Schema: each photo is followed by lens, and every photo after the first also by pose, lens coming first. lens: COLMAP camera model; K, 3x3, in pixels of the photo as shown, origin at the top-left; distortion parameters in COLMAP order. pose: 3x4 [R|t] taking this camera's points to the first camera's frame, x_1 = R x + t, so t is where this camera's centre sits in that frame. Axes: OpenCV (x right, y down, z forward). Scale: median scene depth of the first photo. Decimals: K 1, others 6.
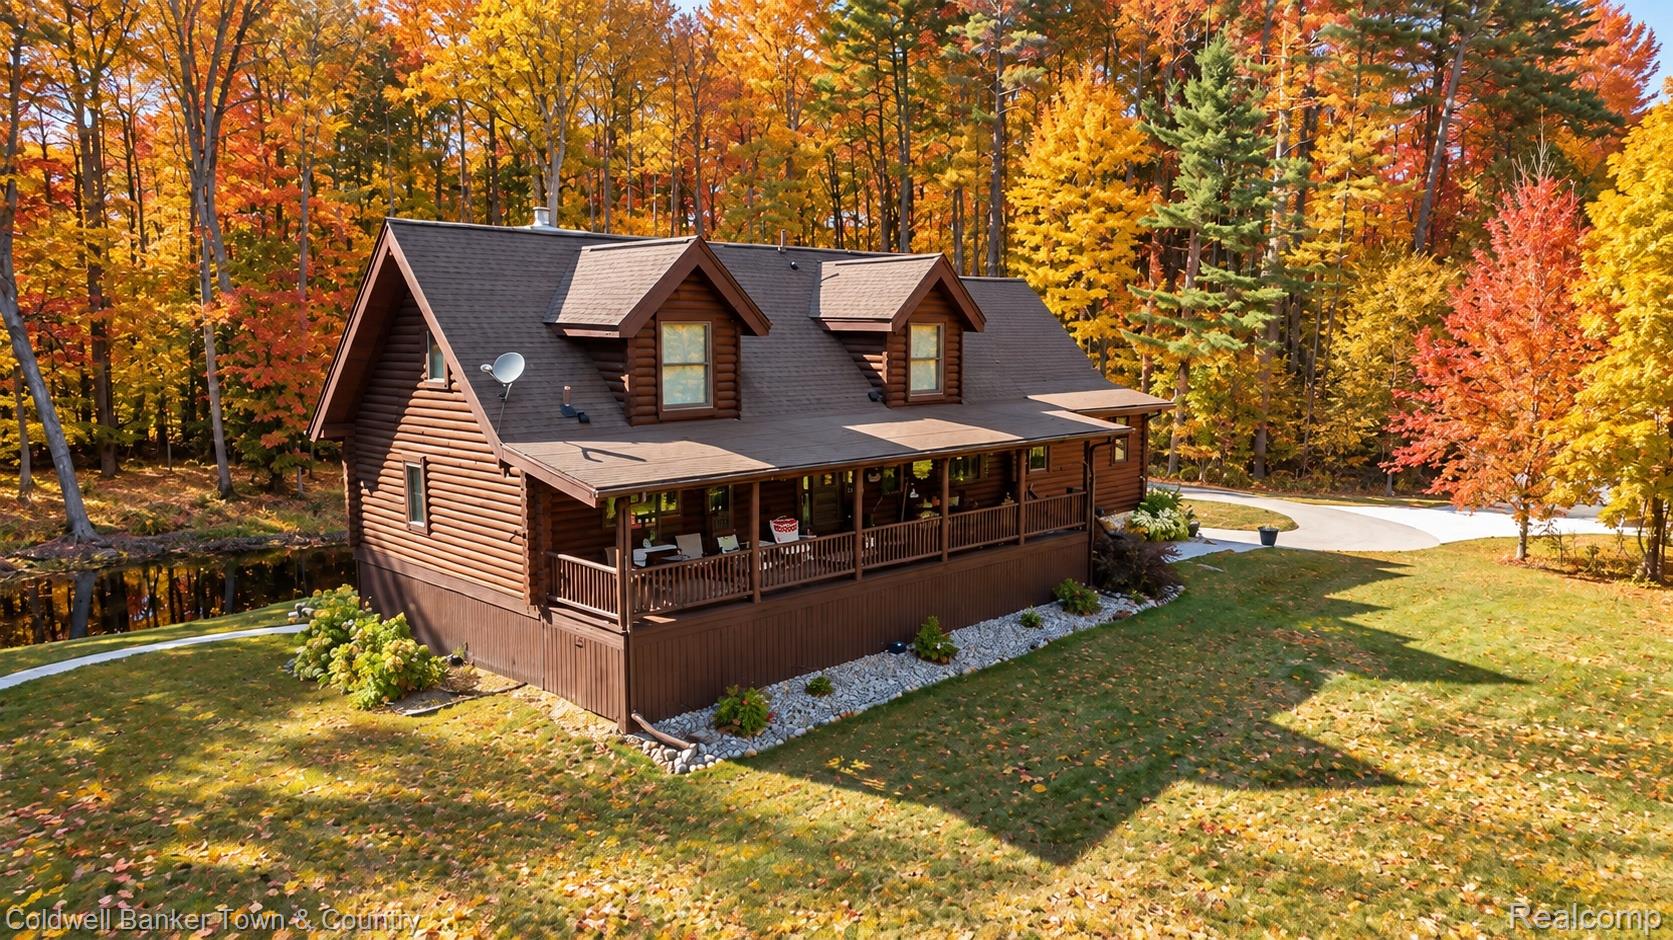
lens RADIAL K [[1139.1, 0, 838.7], [0, 1139.1, 469.8], [0, 0, 1]] dist [-0.016394, -0.005302]
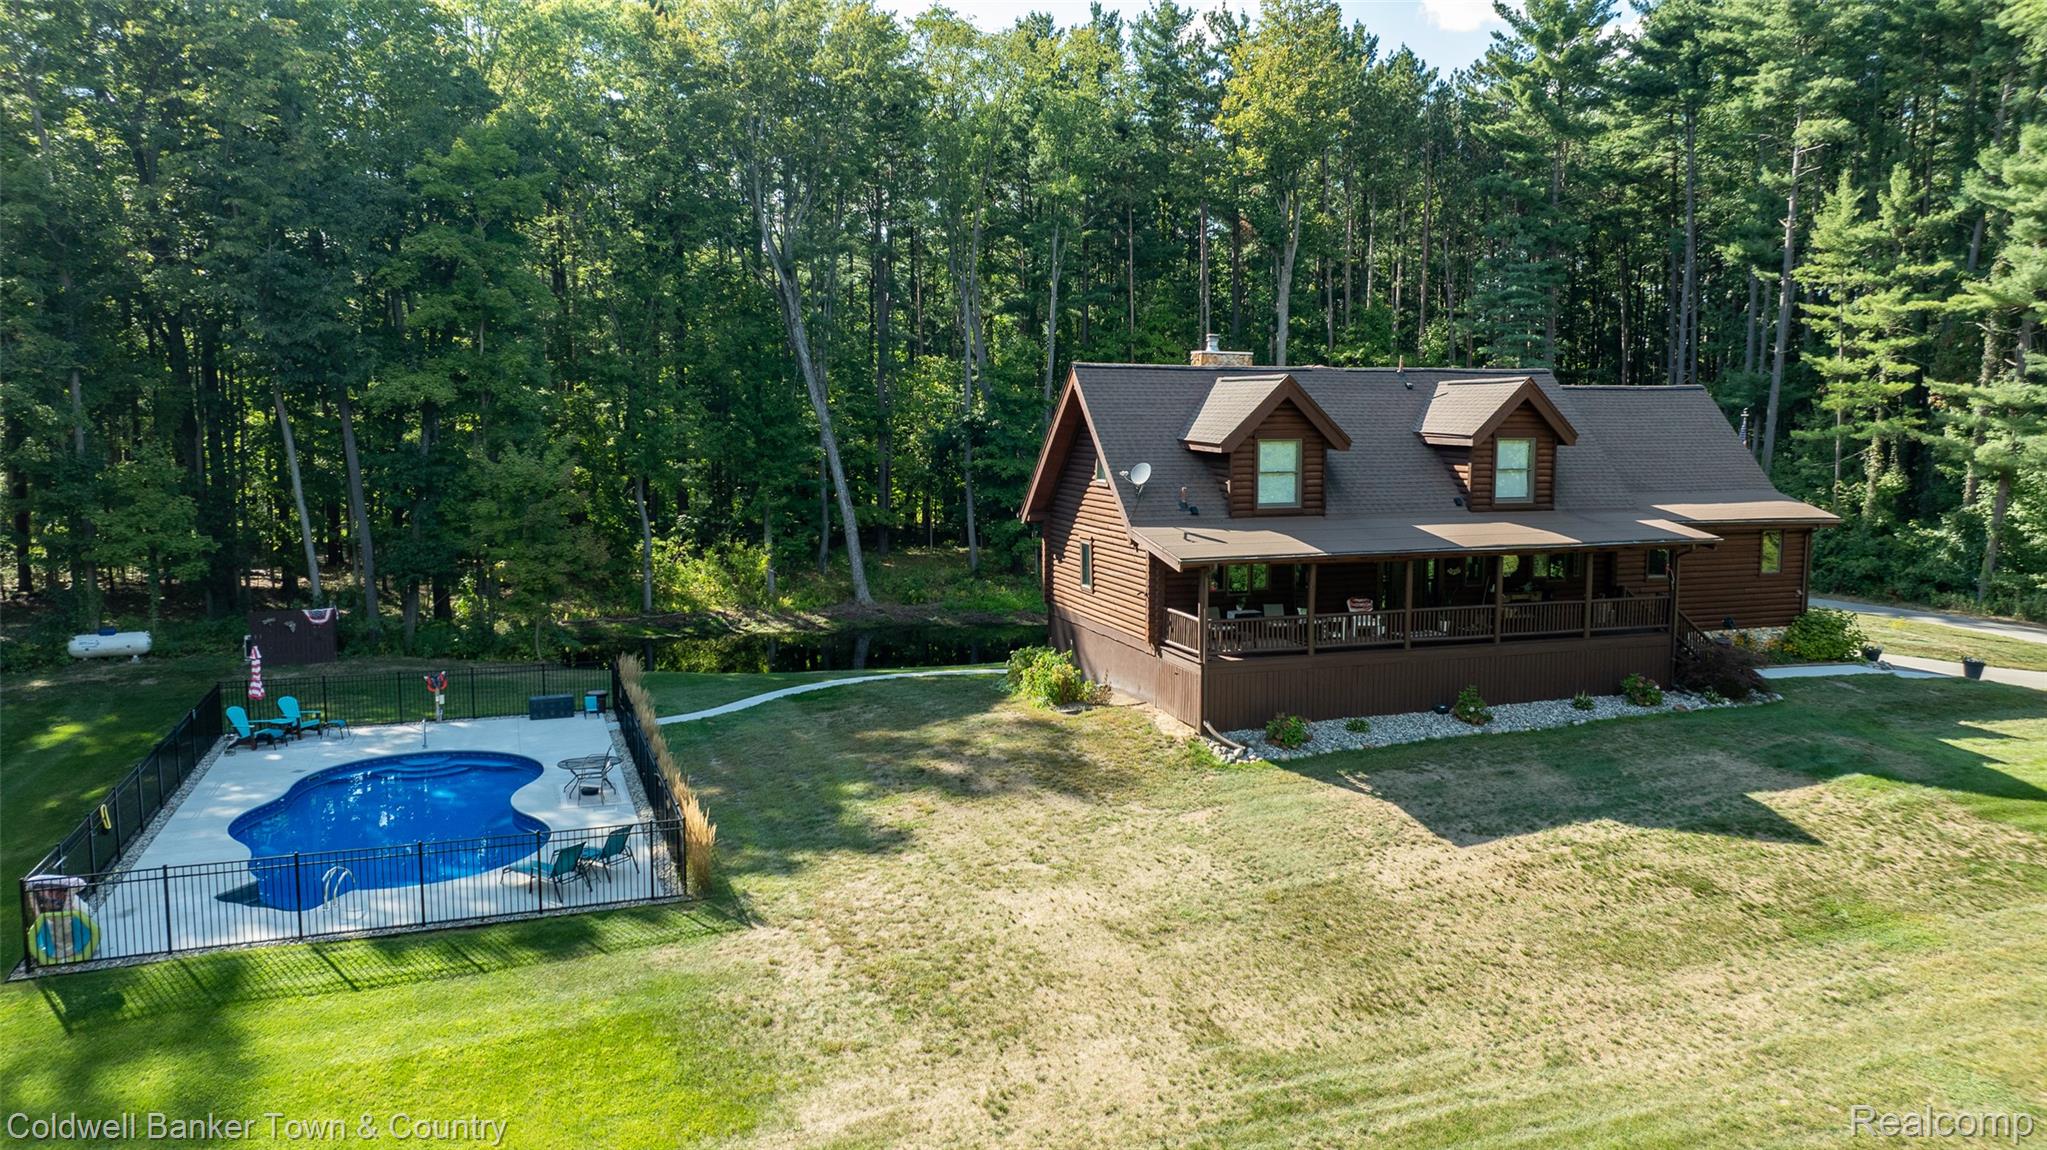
lens RADIAL K [[1432.3, 0, 1031.4], [0, 1432.3, 575.5], [0, 0, 1]] dist [-0.021765, 0.017951]
pose [[0.892438, 0.050259, -0.448361, 0.349398], [-0.053315, 0.998561, 0.005811, 0.029763], [0.448008, 0.018718, 0.893834, -0.576442]]
